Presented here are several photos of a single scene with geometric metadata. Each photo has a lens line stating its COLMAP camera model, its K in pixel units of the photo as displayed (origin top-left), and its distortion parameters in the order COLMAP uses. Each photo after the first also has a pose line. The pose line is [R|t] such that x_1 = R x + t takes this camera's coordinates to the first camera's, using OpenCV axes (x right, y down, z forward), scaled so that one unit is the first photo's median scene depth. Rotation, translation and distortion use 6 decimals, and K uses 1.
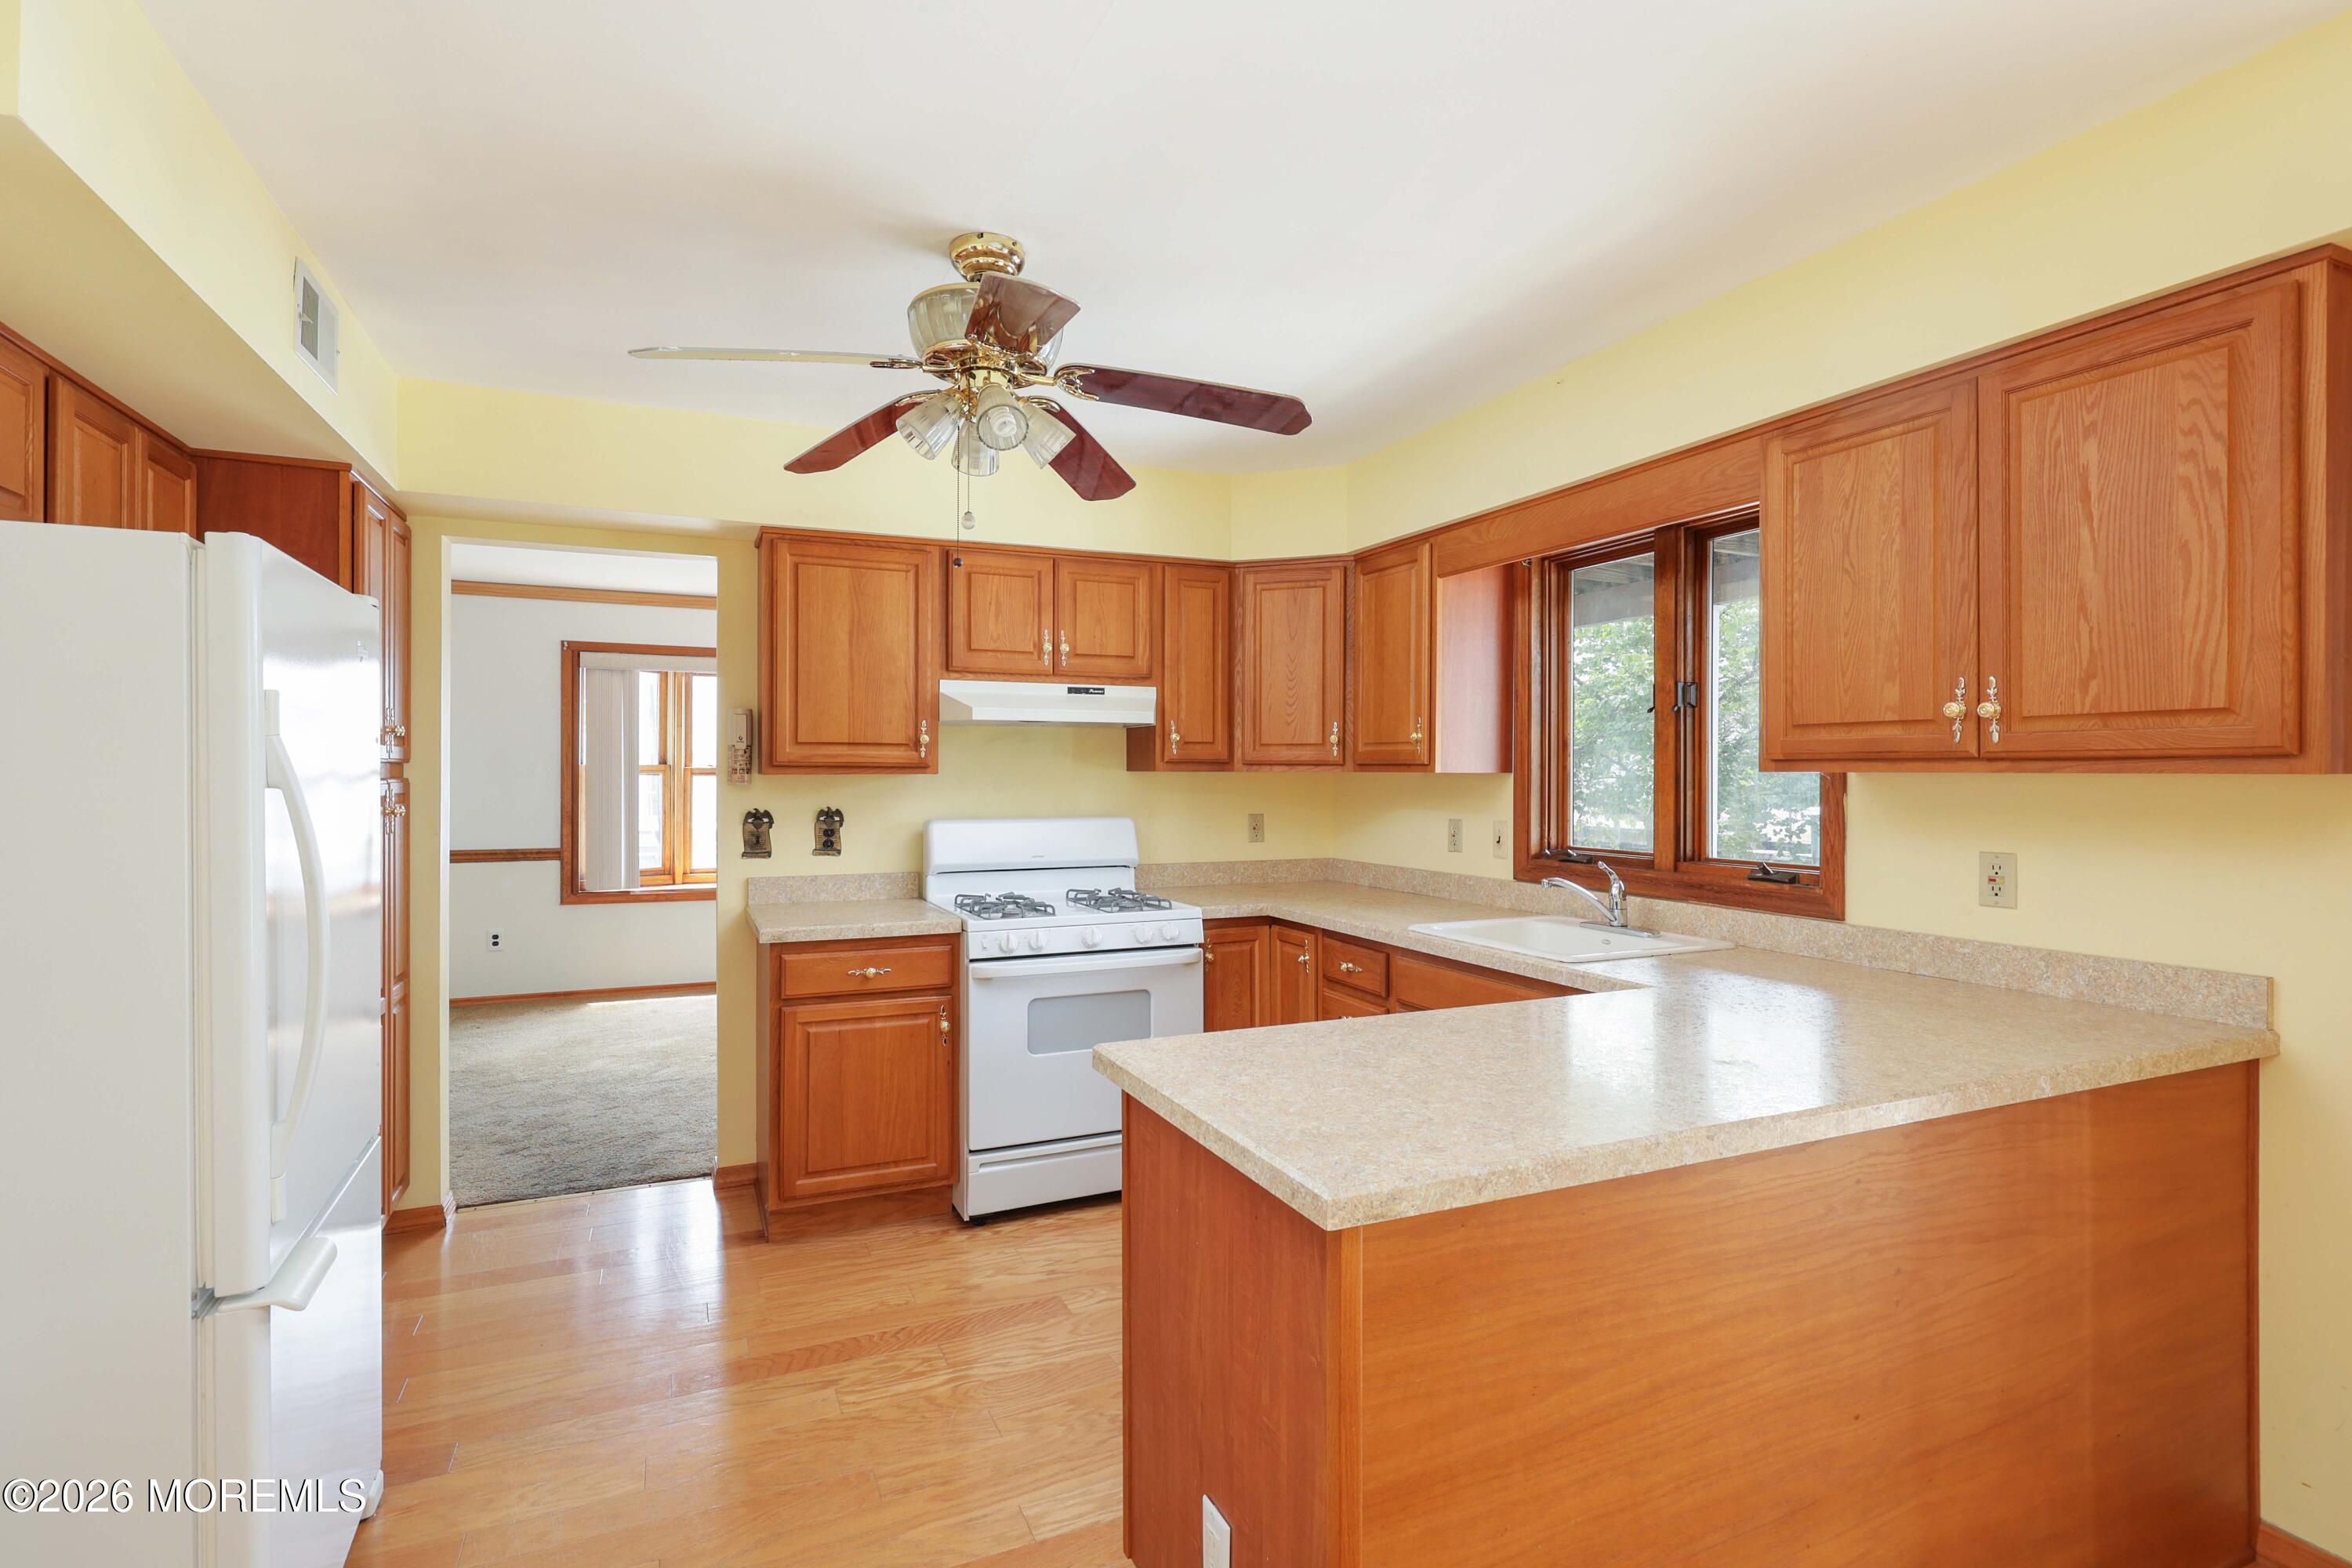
lens RADIAL K [[1093.6, 0, 1148.7], [0, 1093.6, 771.1], [0, 0, 1]] dist [-0.005032, 0.003413]
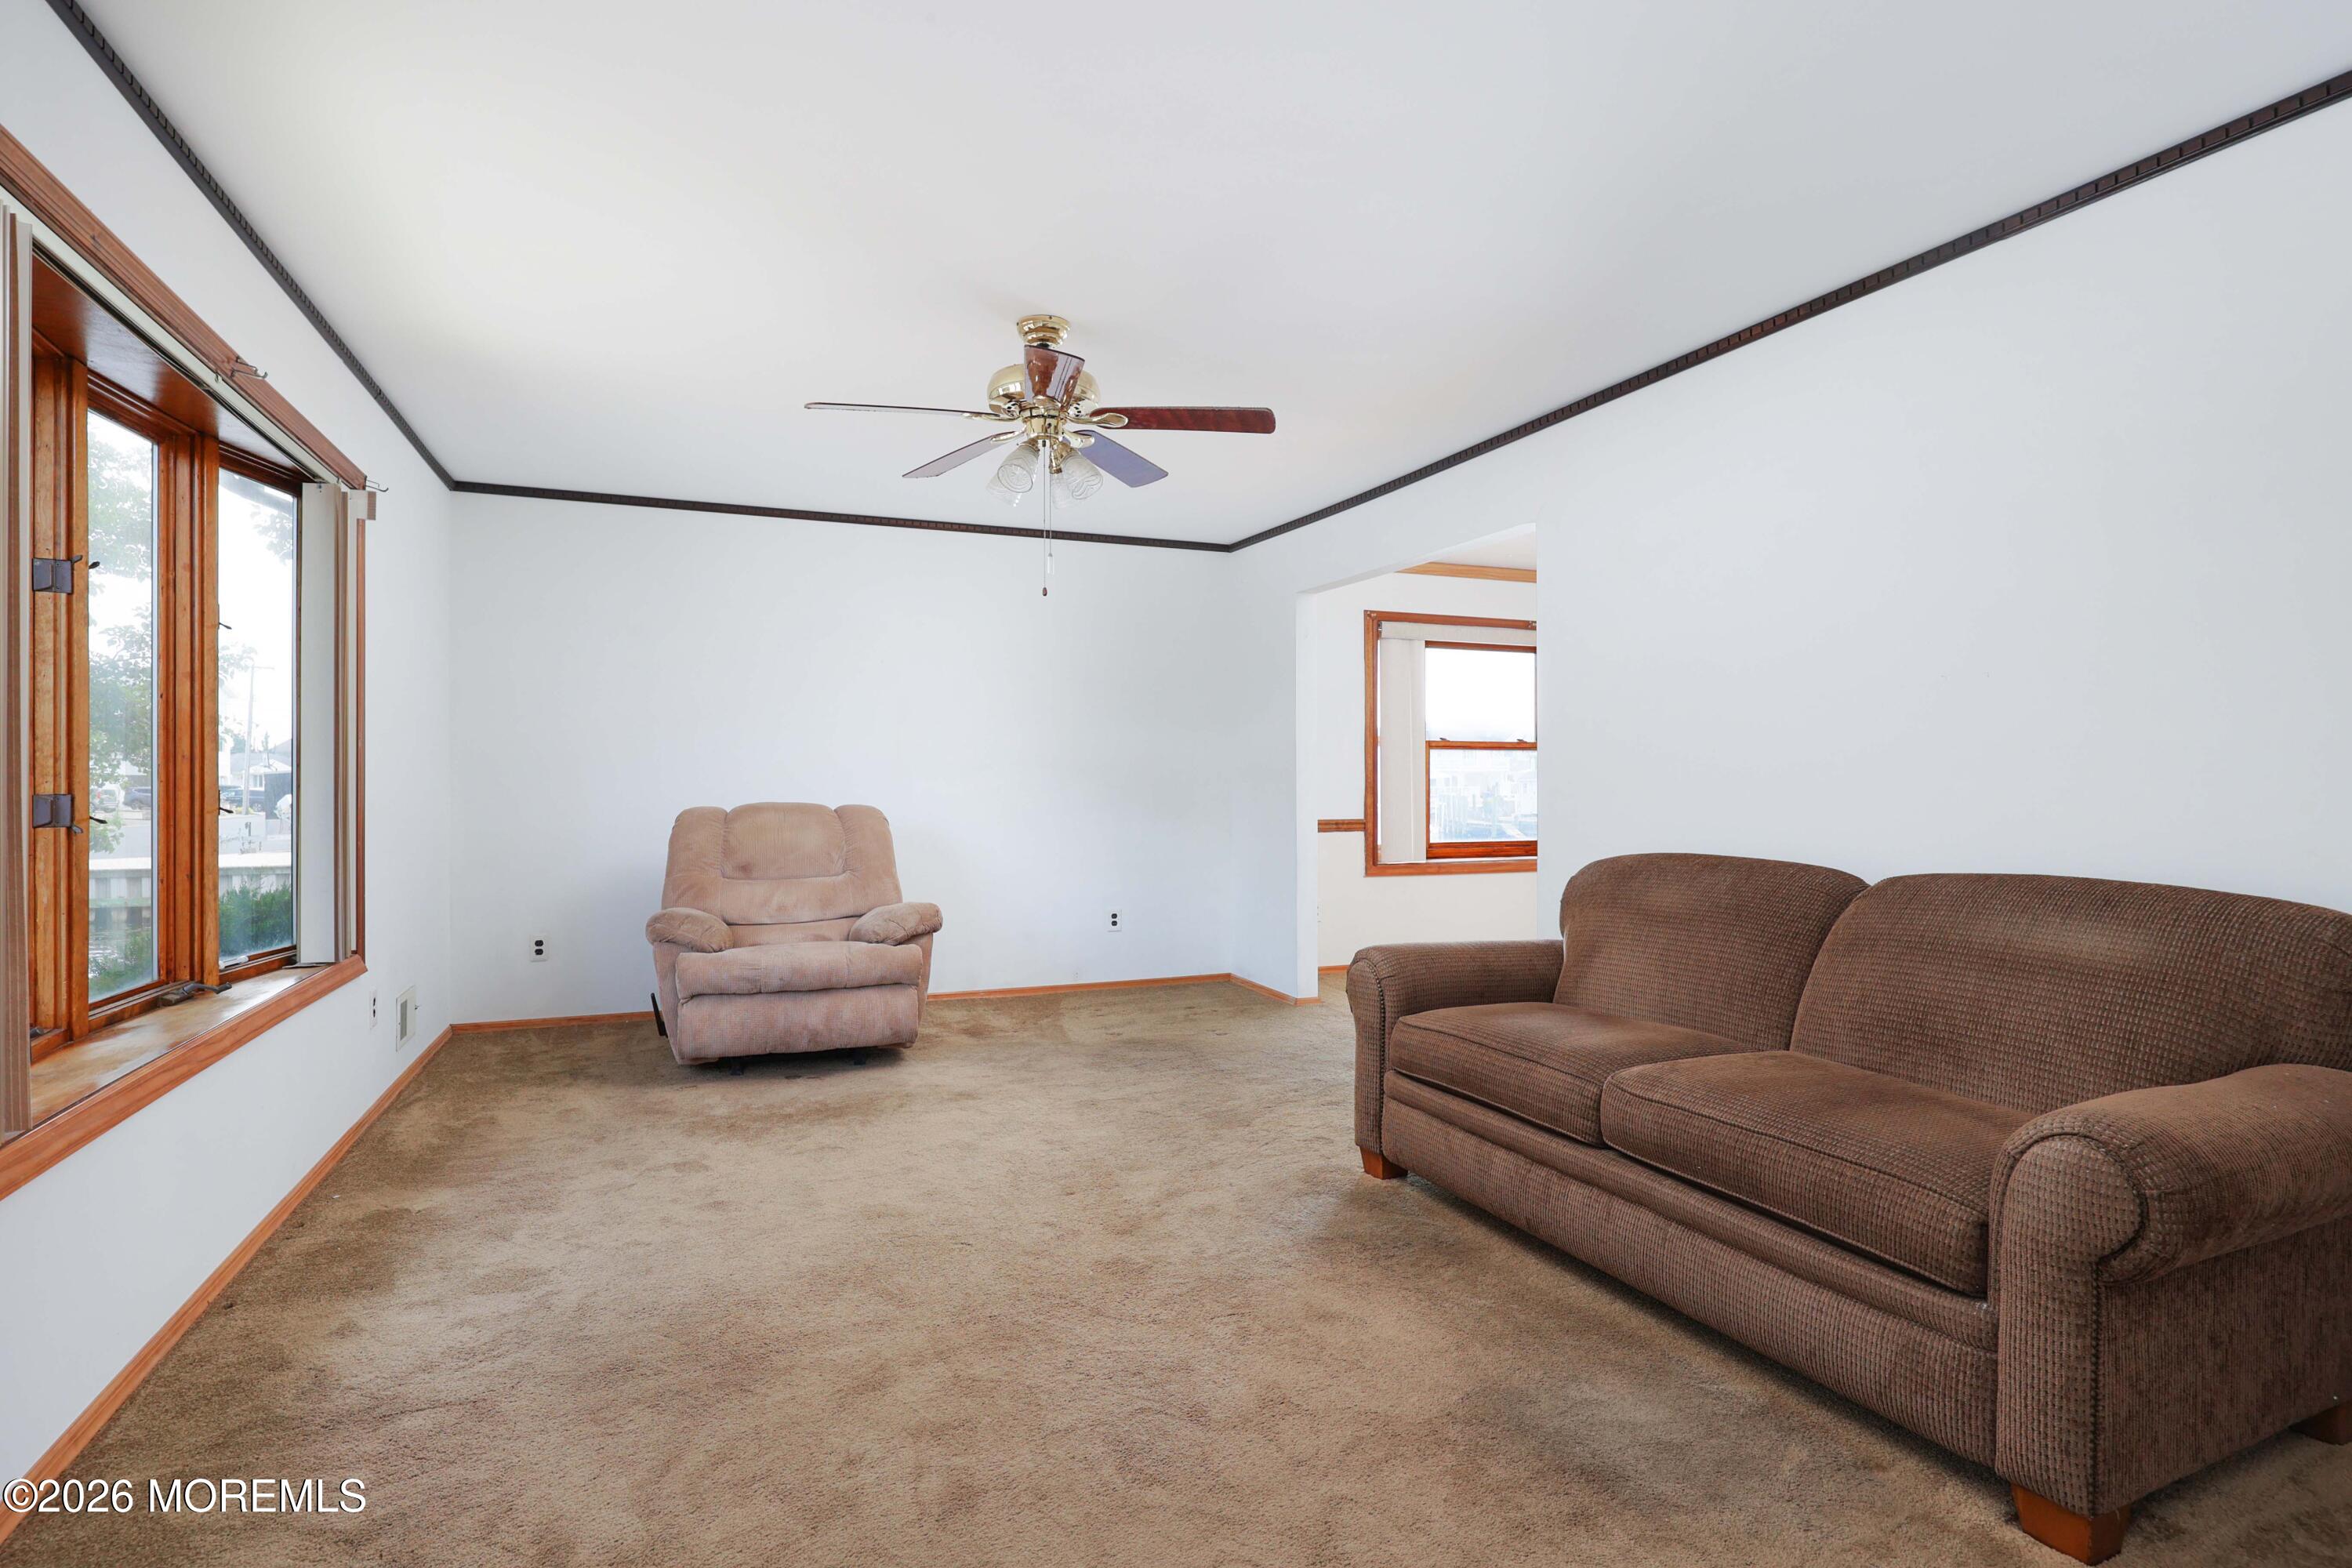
lens RADIAL K [[1202.1, 0, 1204.6], [0, 1202.1, 778.5], [0, 0, 1]] dist [0.000483, 0.001803]
pose [[0.999656, -0.006543, -0.025389, -1.571185], [0.006531, 0.999979, -0.000539, 0.079727], [0.025392, 0.000373, 0.999678, -0.238364]]
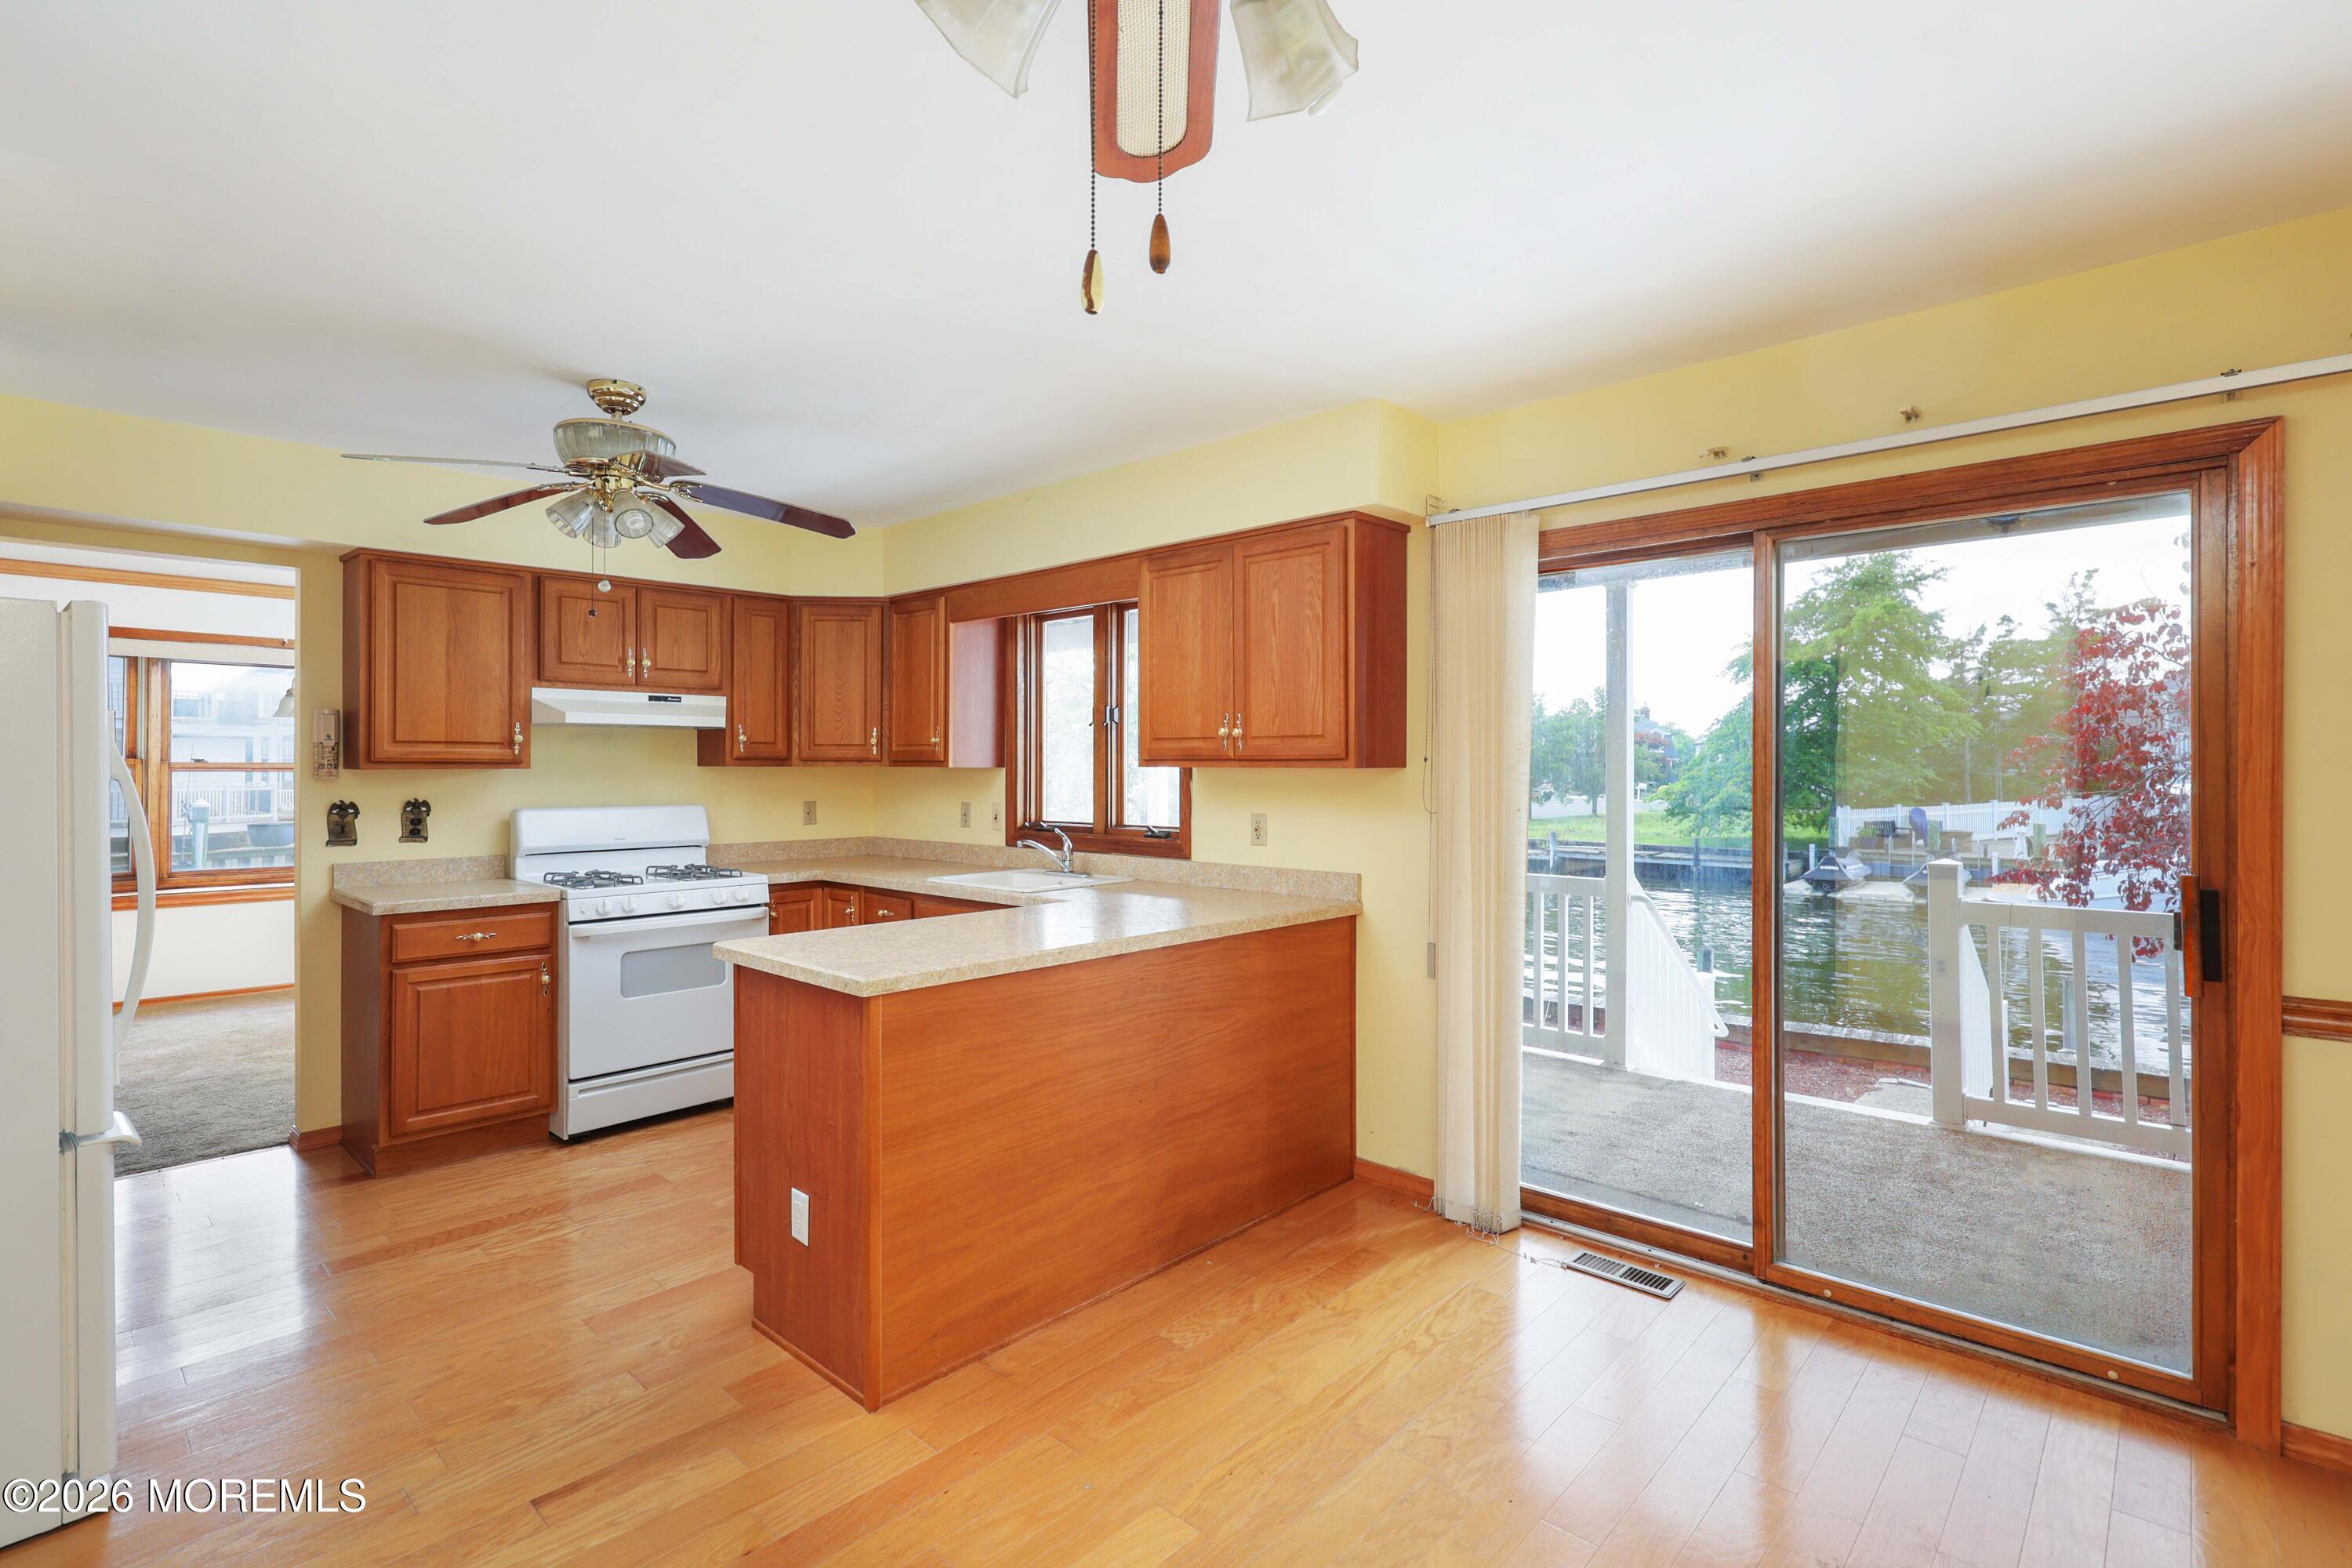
lens RADIAL K [[1093.6, 0, 1103.7], [0, 1093.6, 772.4], [0, 0, 1]] dist [-0.005032, 0.003413]
pose [[0.932451, -0.002100, 0.361290, -0.061438], [-0.000136, 0.999981, 0.006163, -0.001170], [-0.361296, -0.005796, 0.932433, -0.426588]]
